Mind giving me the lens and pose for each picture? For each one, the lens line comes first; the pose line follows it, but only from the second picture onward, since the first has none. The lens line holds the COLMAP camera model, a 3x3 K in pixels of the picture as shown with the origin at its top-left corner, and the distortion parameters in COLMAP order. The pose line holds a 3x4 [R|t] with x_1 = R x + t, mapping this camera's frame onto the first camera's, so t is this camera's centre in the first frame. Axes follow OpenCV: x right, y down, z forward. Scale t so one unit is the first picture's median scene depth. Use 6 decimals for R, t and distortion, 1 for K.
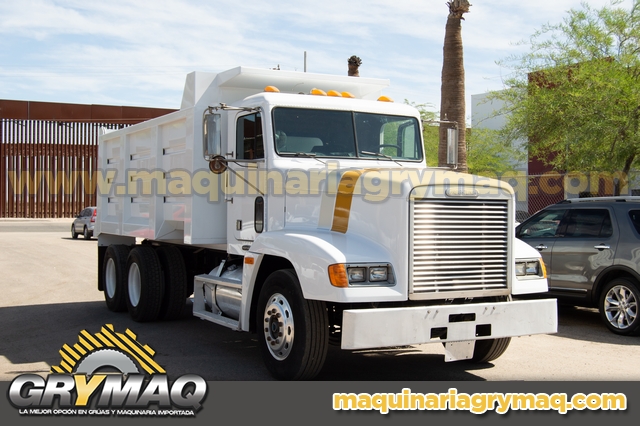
lens RADIAL K [[835.7, 0, 319.8], [0, 835.7, 213.1], [0, 0, 1]] dist [-0.005882, 0.000000]
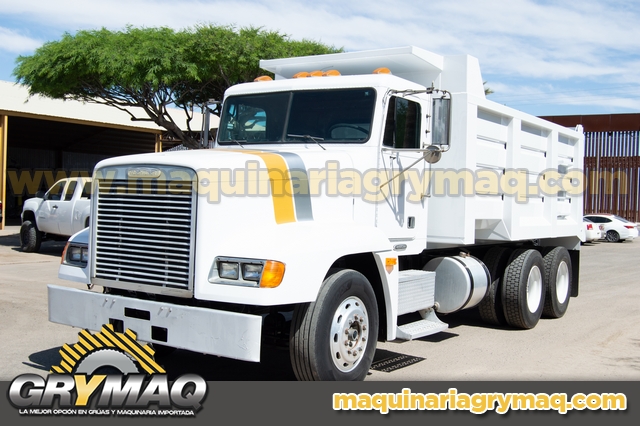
lens RADIAL K [[740.2, 0, 317.8], [0, 740.2, 213.6], [0, 0, 1]] dist [0.058351, 0.000000]
pose [[0.472001, 0.028366, -0.881142, 0.890855], [-0.034315, 0.999316, 0.013789, 0.000864], [0.880930, 0.023728, 0.472651, 0.737544]]
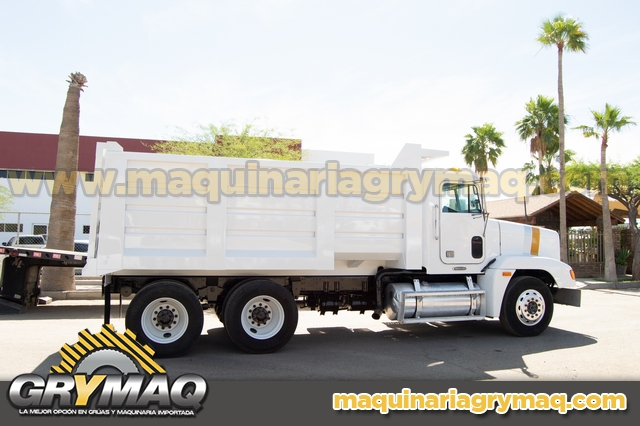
lens RADIAL K [[524.5, 0, 322.3], [0, 524.5, 214.9], [0, 0, 1]] dist [-0.104552, 0.008941]
pose [[0.205911, 0.052596, 0.977156, -1.256497], [-0.002971, 0.998584, -0.053124, -0.006321], [-0.978566, 0.008036, 0.205776, 1.208020]]
